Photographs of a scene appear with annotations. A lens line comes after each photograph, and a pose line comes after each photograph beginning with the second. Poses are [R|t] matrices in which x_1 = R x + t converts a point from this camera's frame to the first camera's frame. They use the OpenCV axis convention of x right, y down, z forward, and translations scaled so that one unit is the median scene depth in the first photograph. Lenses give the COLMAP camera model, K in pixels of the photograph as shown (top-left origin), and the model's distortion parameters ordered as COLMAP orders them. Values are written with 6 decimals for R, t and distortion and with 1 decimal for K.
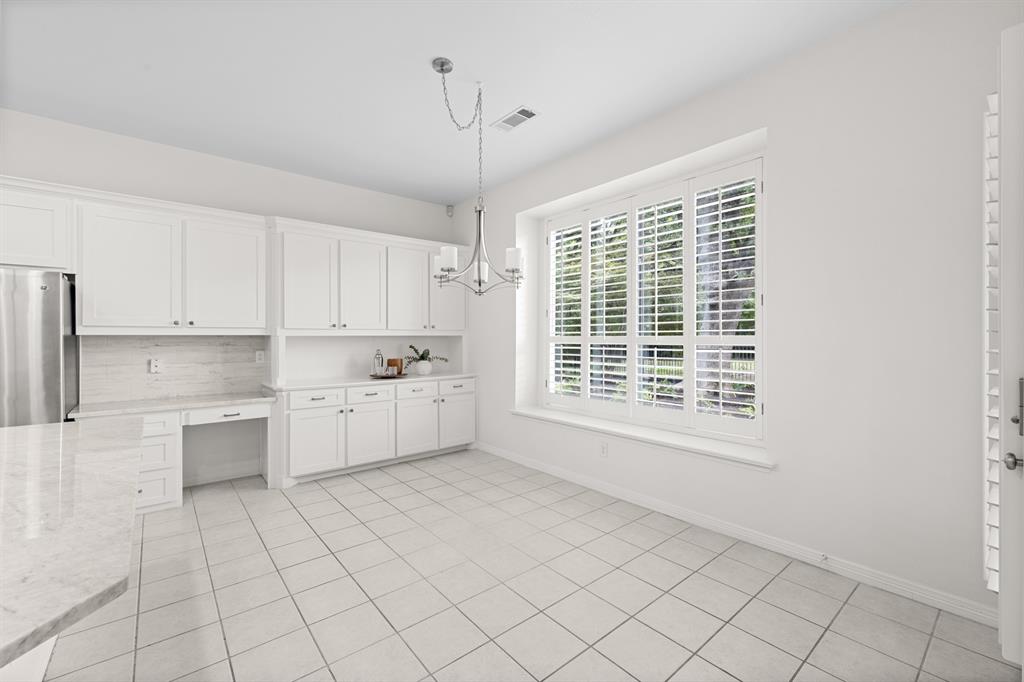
lens RADIAL K [[431.7, 0, 513.7], [0, 431.7, 341.3], [0, 0, 1]] dist [0.004223, 0.000707]
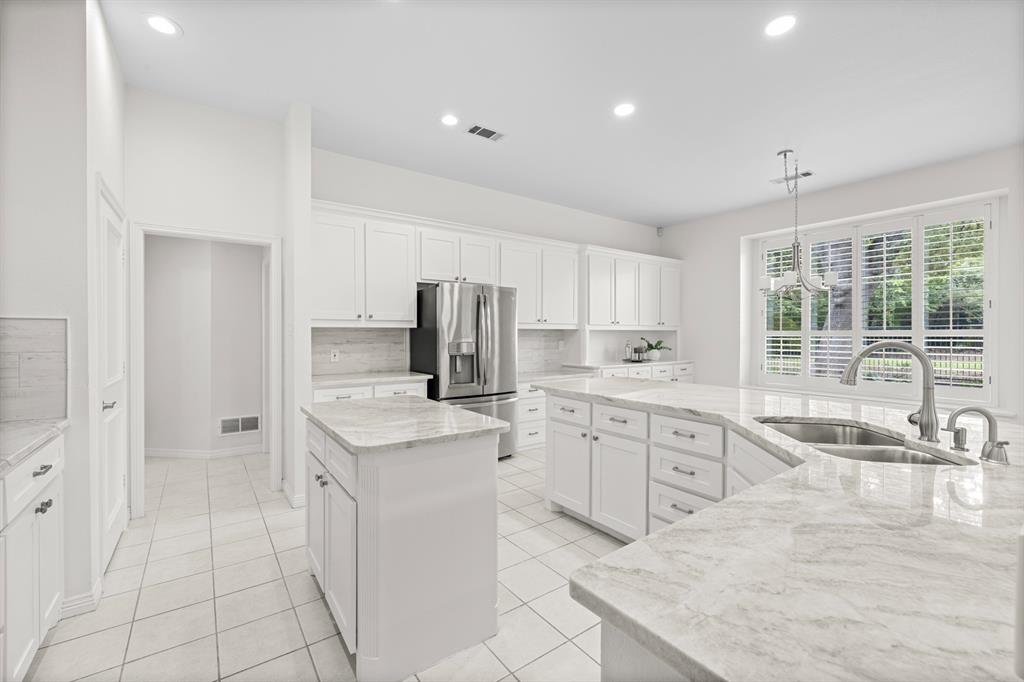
lens RADIAL K [[431.7, 0, 511.2], [0, 431.7, 339.3], [0, 0, 1]] dist [0.004223, 0.000707]
pose [[0.998335, 0.002056, -0.057638, -0.685139], [-0.001761, 0.999985, 0.005164, 0.011235], [0.057648, -0.005054, 0.998324, -0.388522]]
